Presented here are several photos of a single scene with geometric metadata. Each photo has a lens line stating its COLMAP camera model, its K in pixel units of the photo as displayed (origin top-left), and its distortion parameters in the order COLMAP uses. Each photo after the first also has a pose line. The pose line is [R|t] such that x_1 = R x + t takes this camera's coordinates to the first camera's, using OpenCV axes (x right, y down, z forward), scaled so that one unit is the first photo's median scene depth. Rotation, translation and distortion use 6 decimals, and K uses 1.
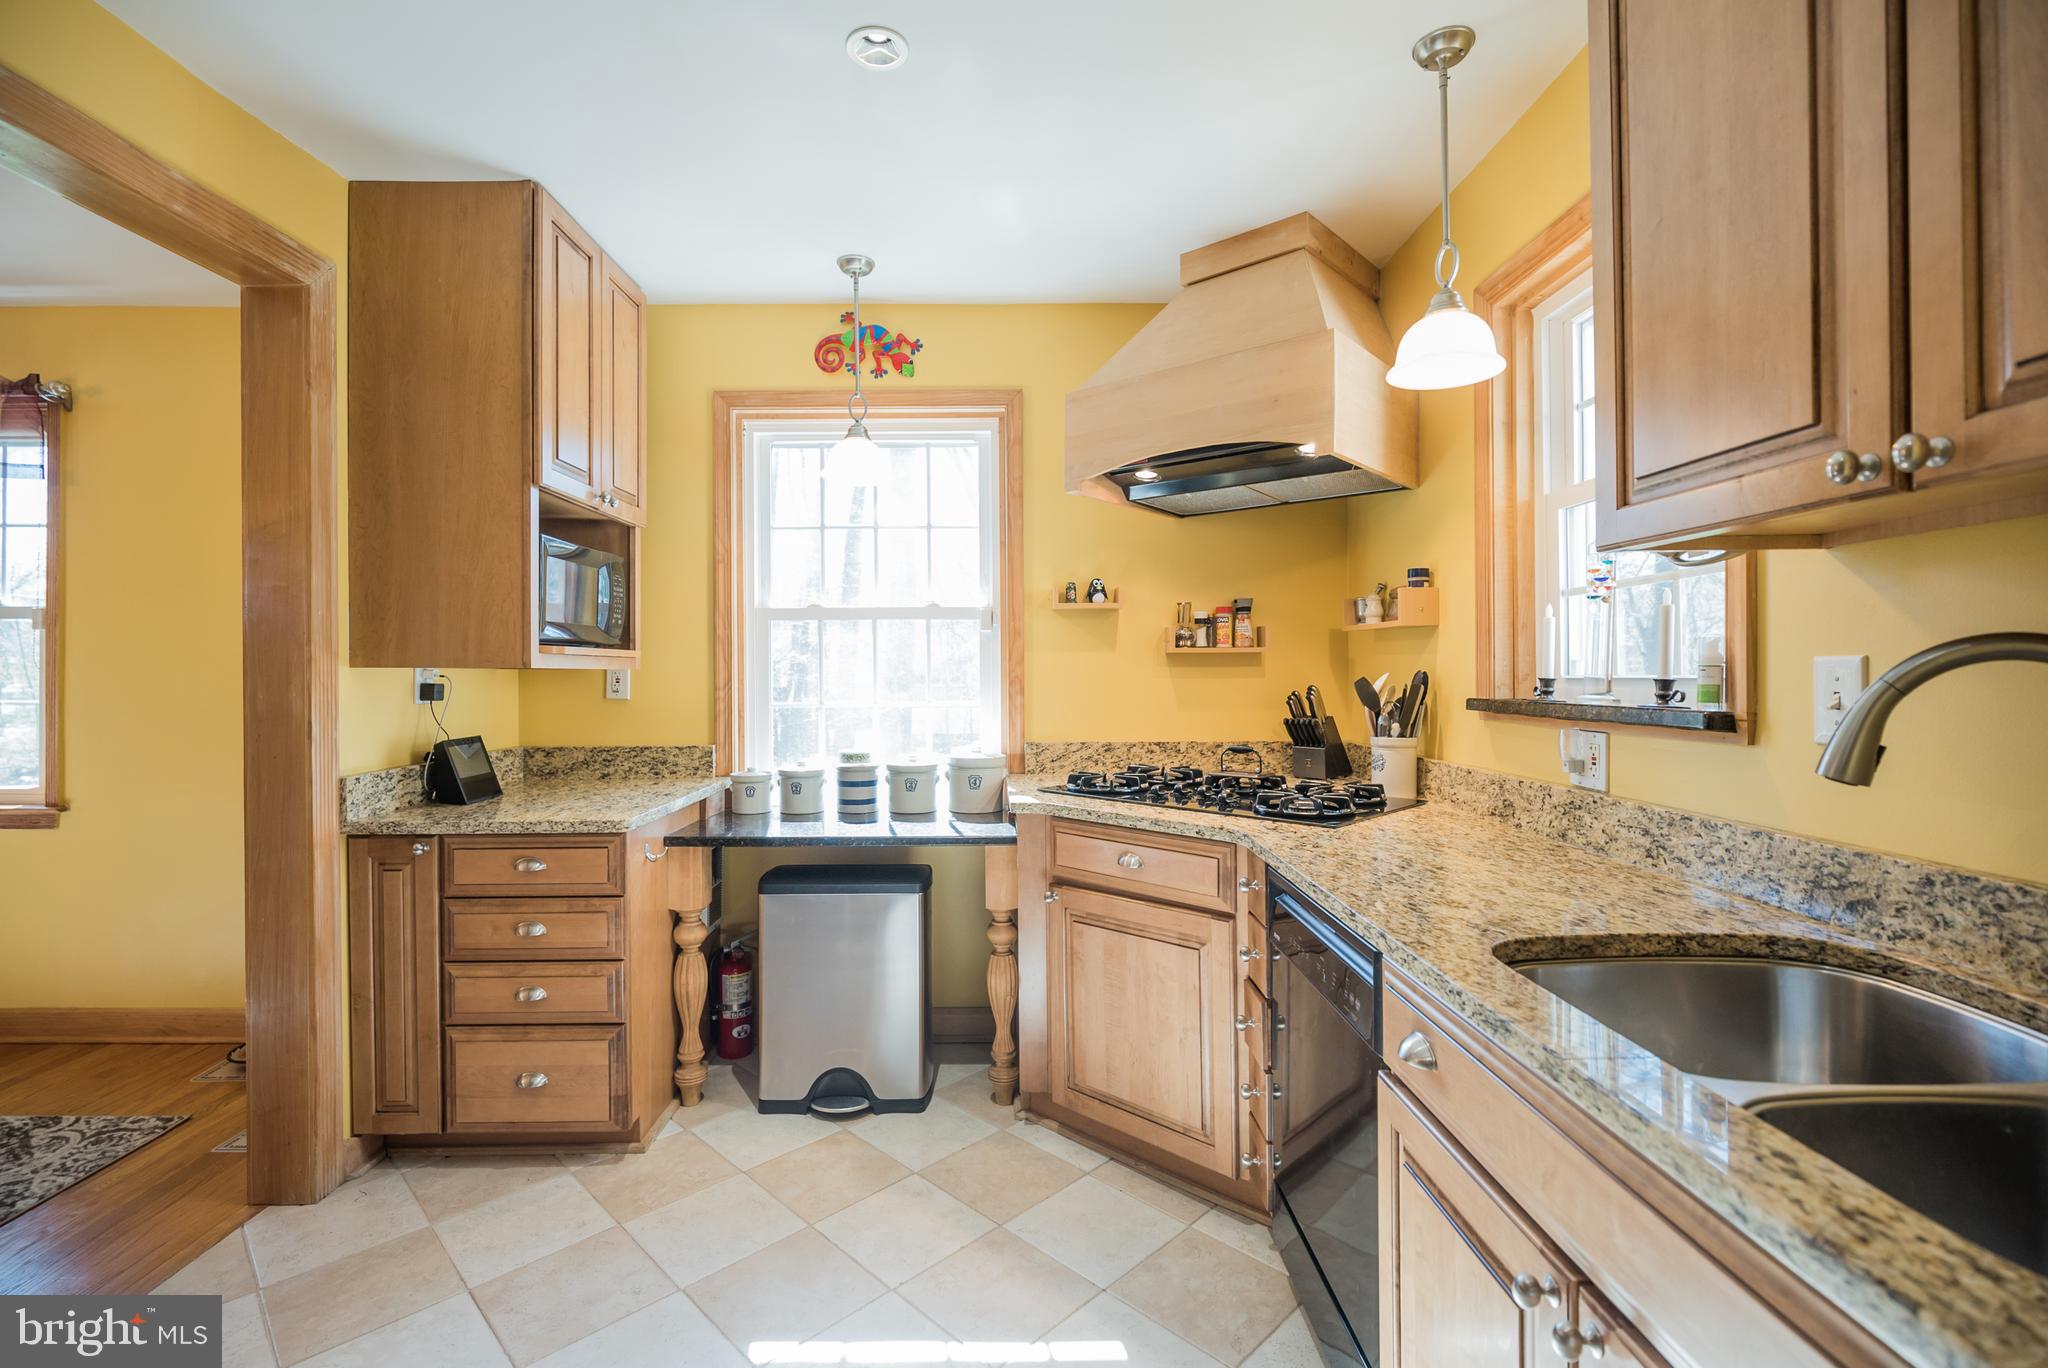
lens RADIAL K [[922.1, 0, 1014.9], [0, 922.1, 674.5], [0, 0, 1]] dist [-0.001239, -0.000412]
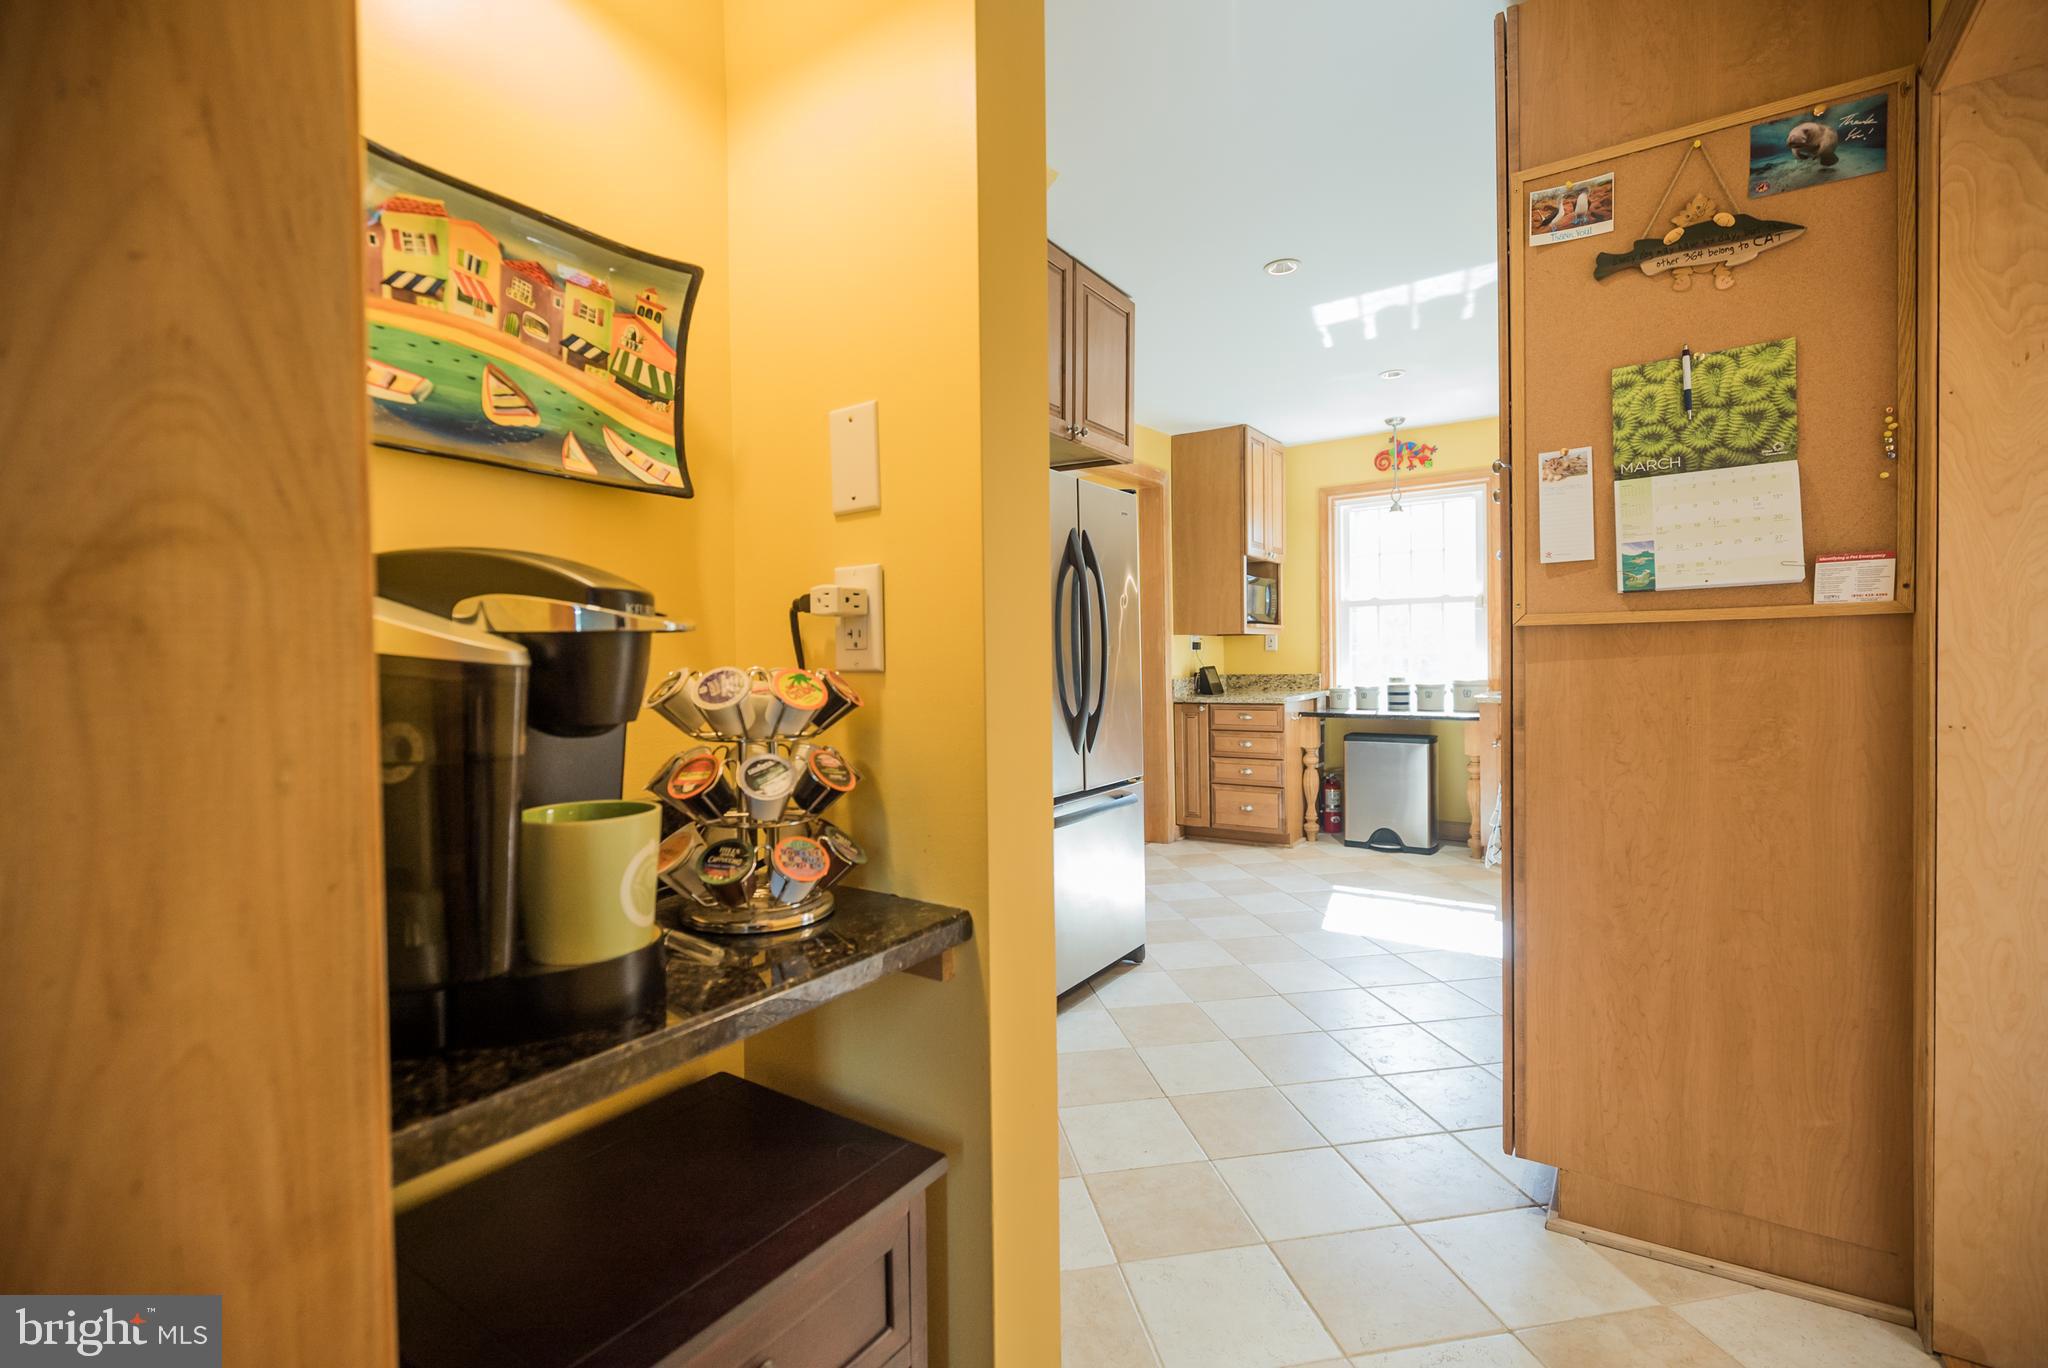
lens RADIAL K [[922.1, 0, 1015.2], [0, 922.1, 685.9], [0, 0, 1]] dist [-0.001239, -0.000412]
pose [[0.817607, 0.004900, -0.575756, 0.305055], [0.013021, 0.999551, 0.026996, 0.048422], [0.575630, -0.029569, 0.817176, -1.096462]]
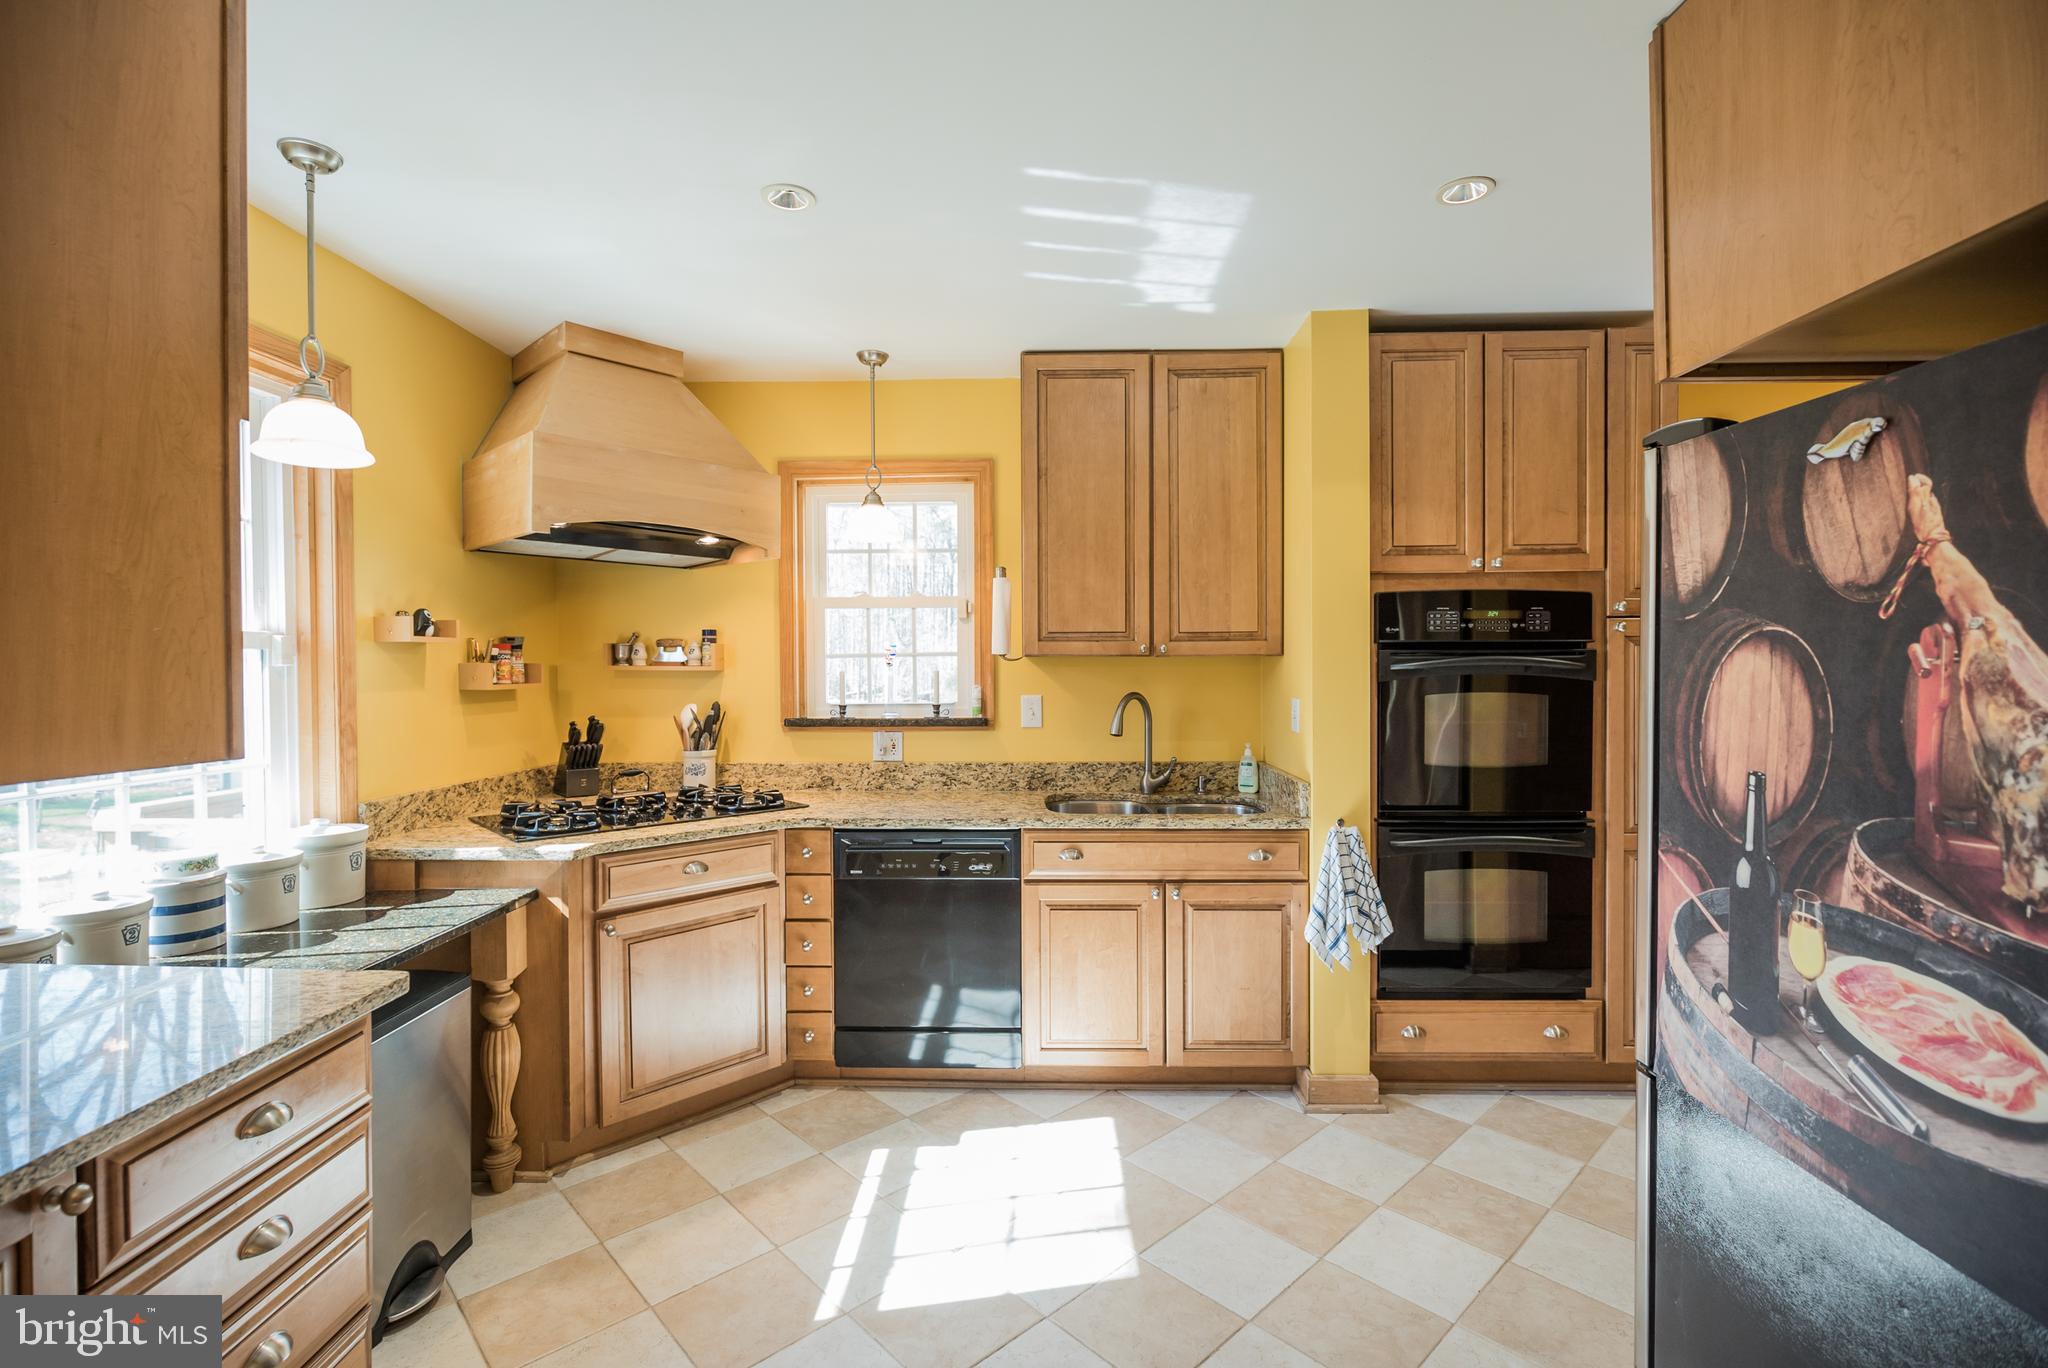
lens RADIAL K [[922.1, 0, 1020.8], [0, 922.1, 676.7], [0, 0, 1]] dist [-0.001239, -0.000412]
pose [[0.022155, -0.009813, 0.999706, -0.920607], [0.006201, 0.999934, 0.009678, -0.050518], [-0.999735, 0.005985, 0.022215, 0.467824]]
